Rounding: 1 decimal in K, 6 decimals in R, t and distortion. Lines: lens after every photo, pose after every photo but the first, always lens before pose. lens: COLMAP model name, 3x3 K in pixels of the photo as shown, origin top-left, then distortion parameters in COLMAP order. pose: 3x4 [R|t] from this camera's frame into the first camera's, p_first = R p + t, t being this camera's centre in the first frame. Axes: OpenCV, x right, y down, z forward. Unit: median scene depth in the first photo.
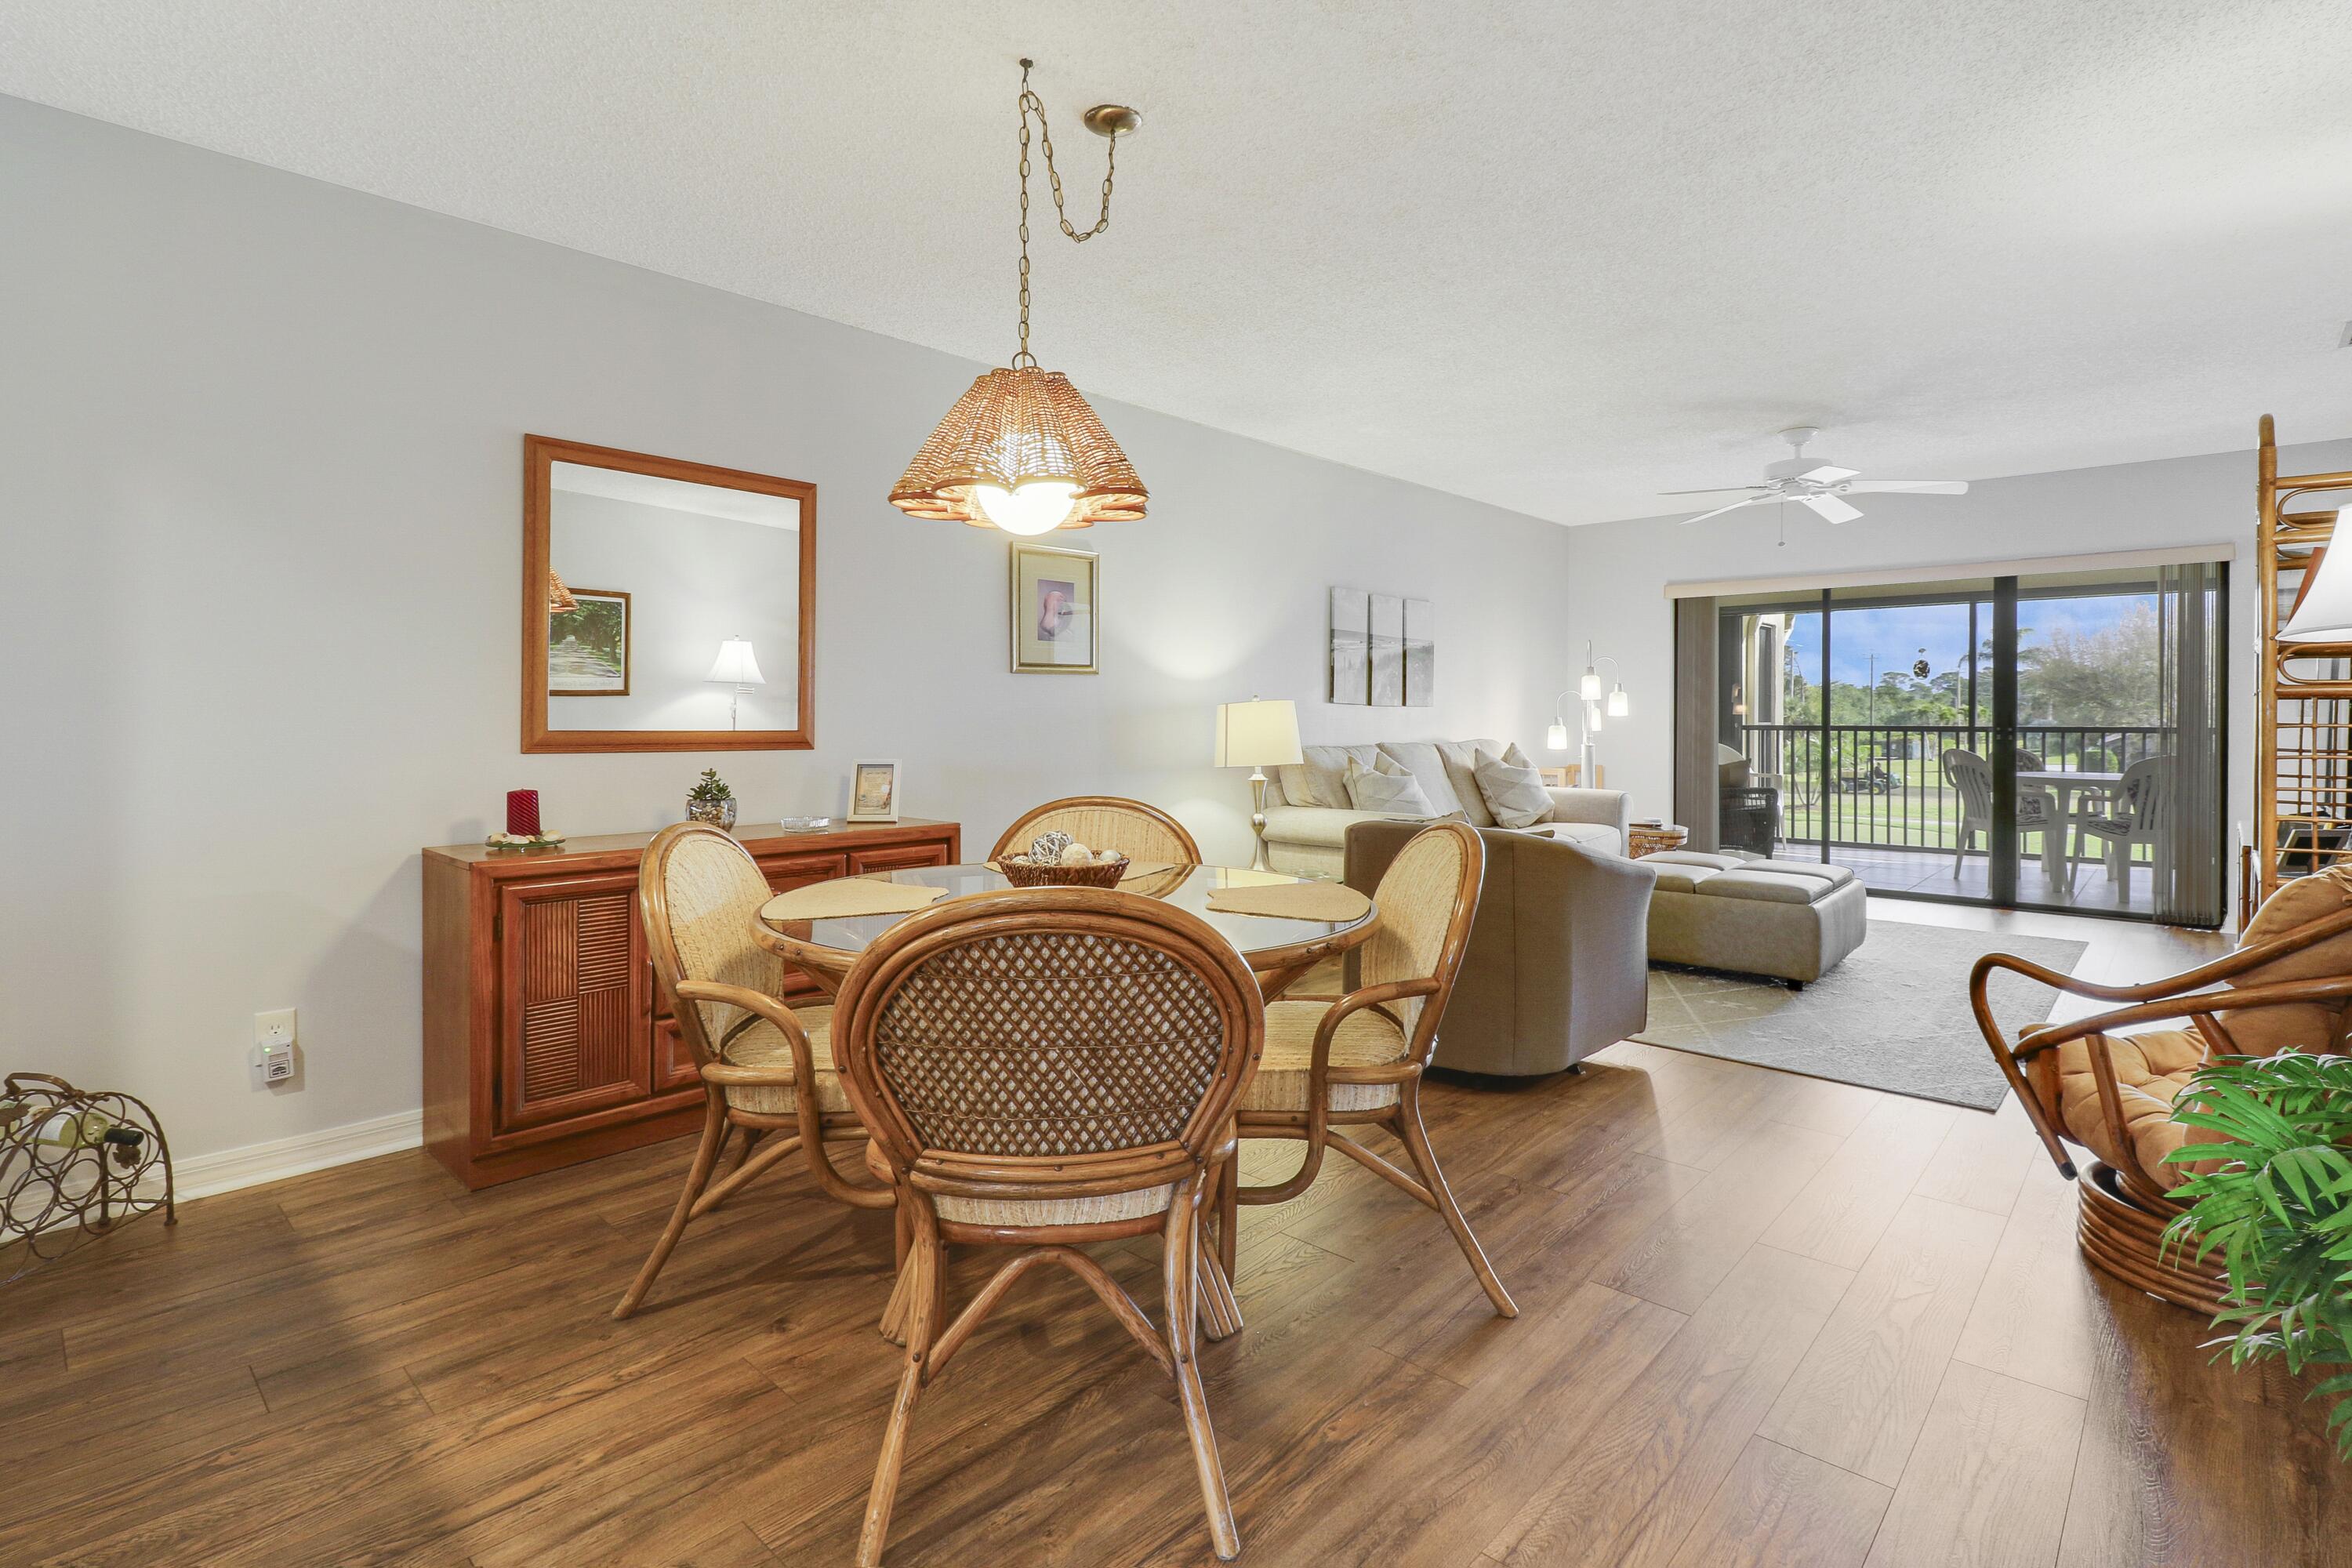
lens RADIAL K [[1145.6, 0, 1153.9], [0, 1145.6, 727.1], [0, 0, 1]] dist [0.000578, -0.010955]
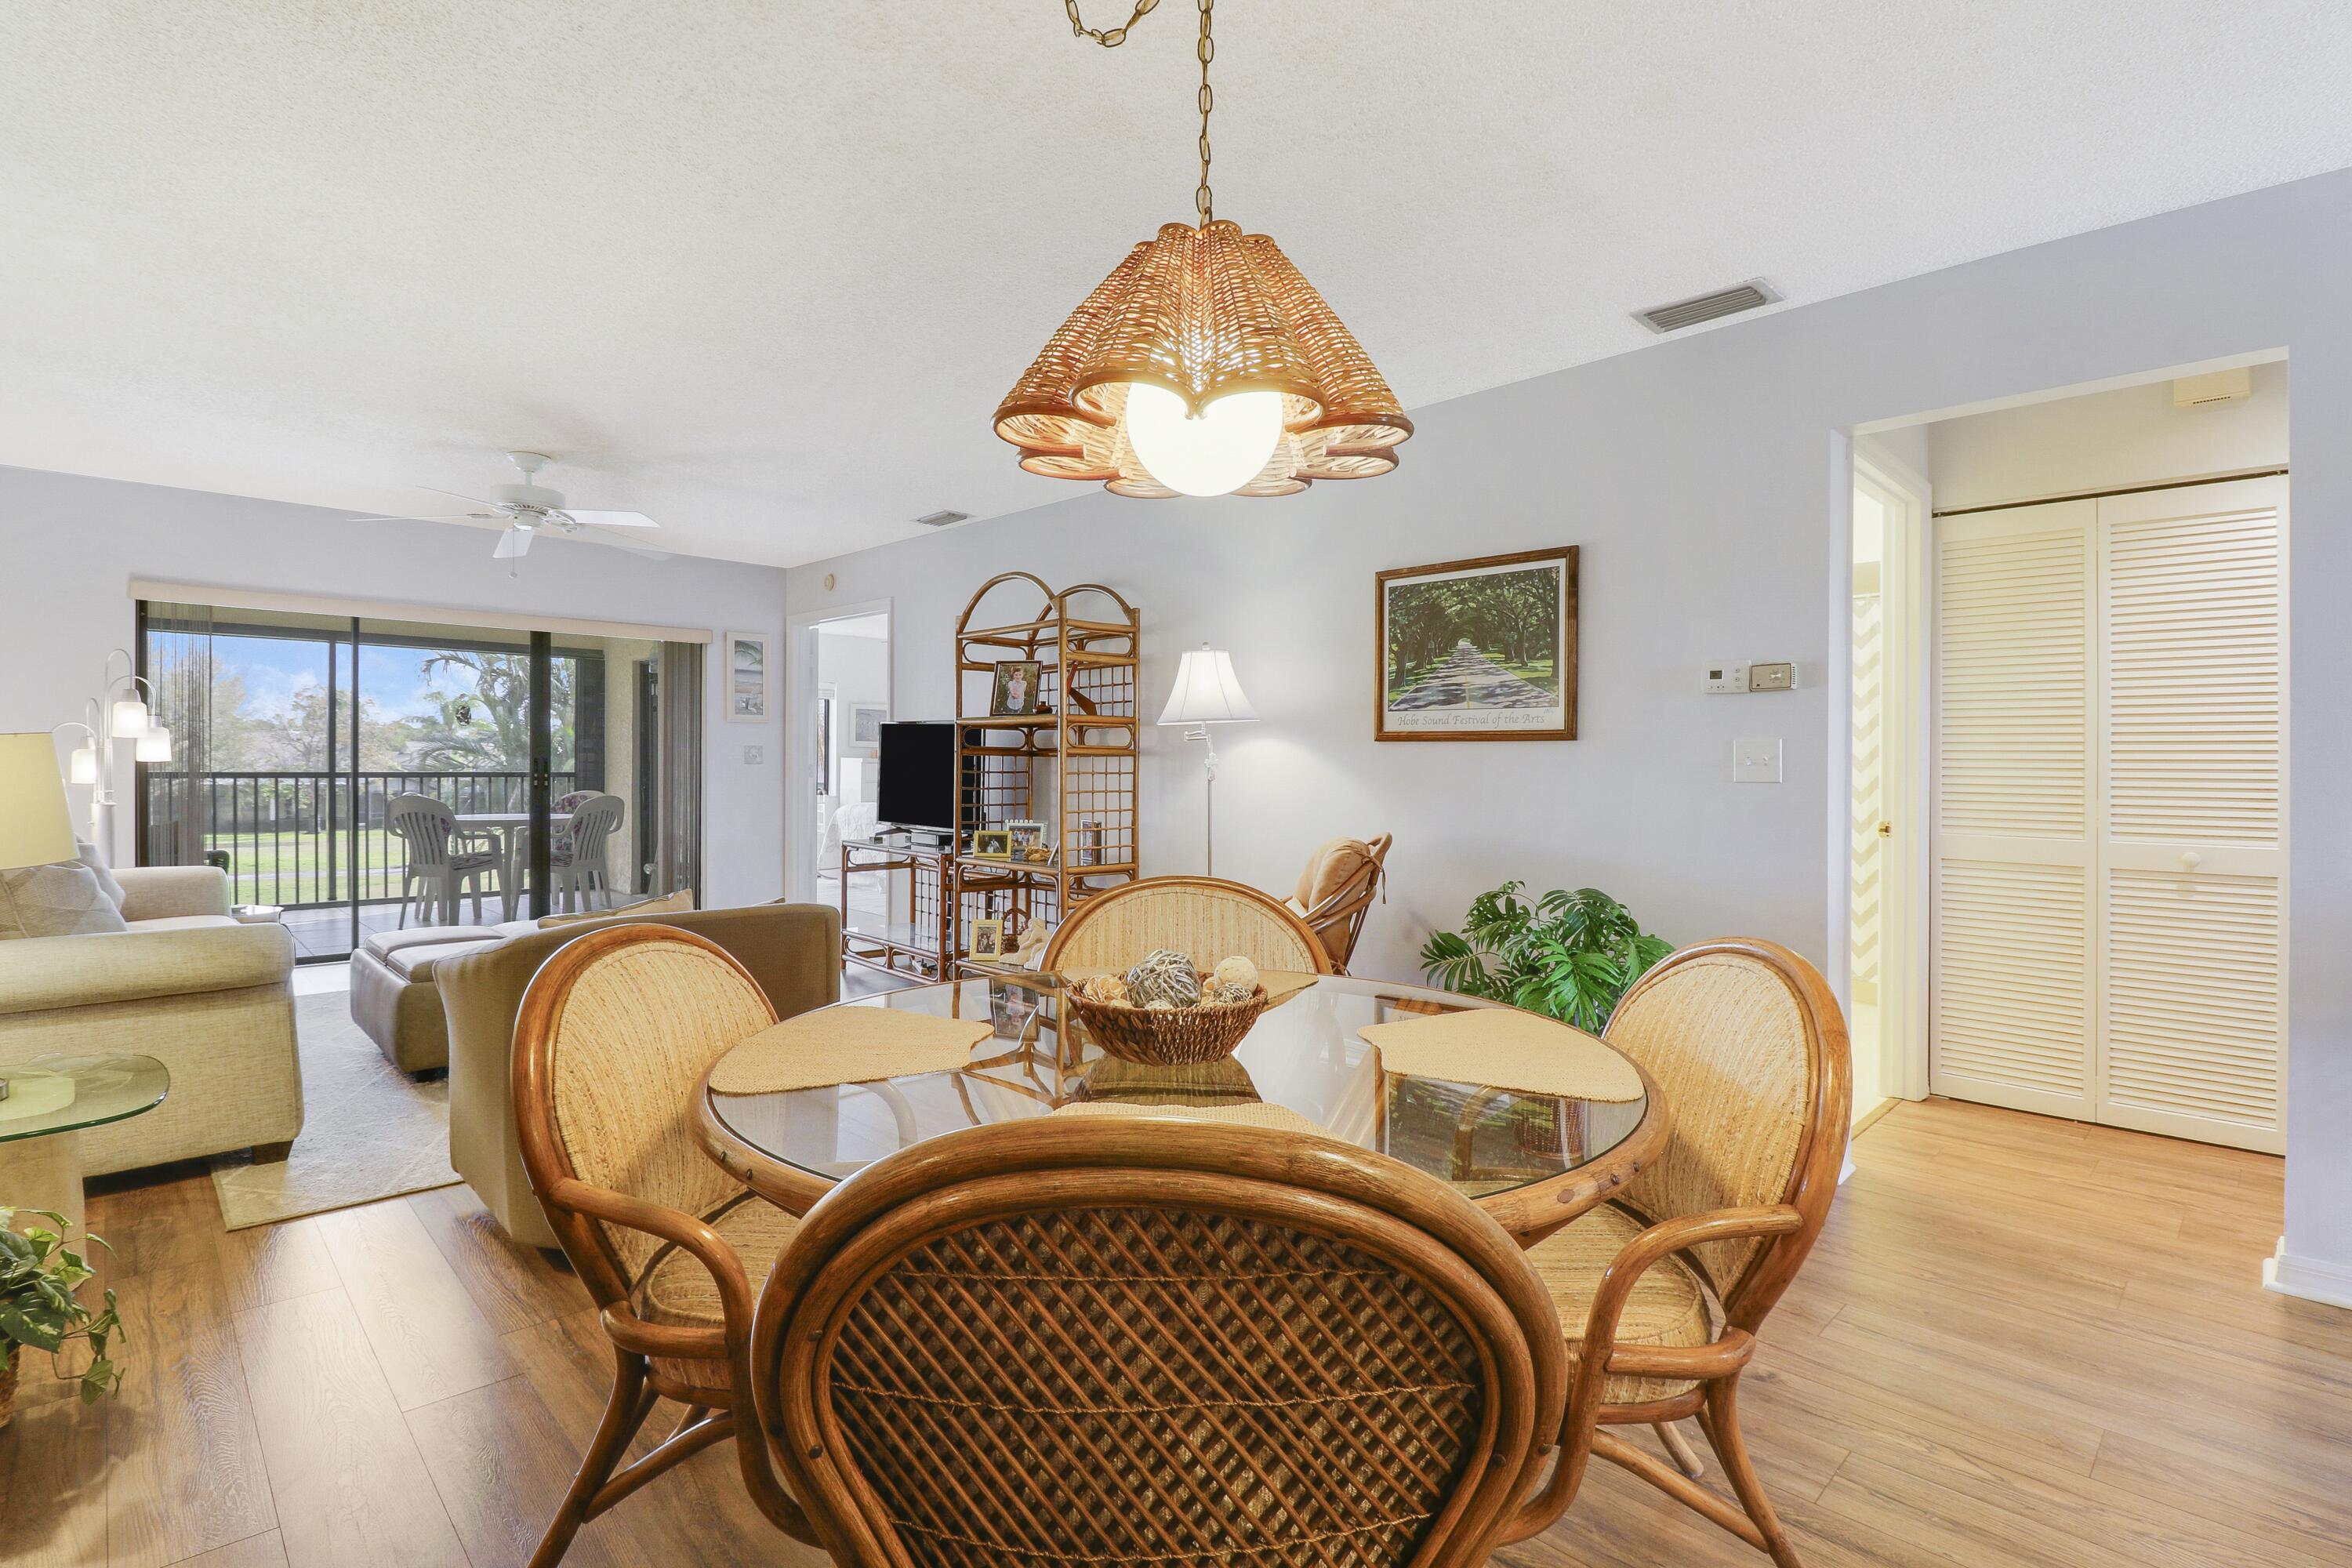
lens RADIAL K [[1145.6, 0, 1166.5], [0, 1145.6, 823.1], [0, 0, 1]] dist [0.000578, -0.010955]
pose [[0.059943, -0.050242, 0.996937, -0.285282], [0.002184, 0.998737, 0.050201, -0.005857], [-0.998199, -0.000831, 0.059977, 0.355310]]
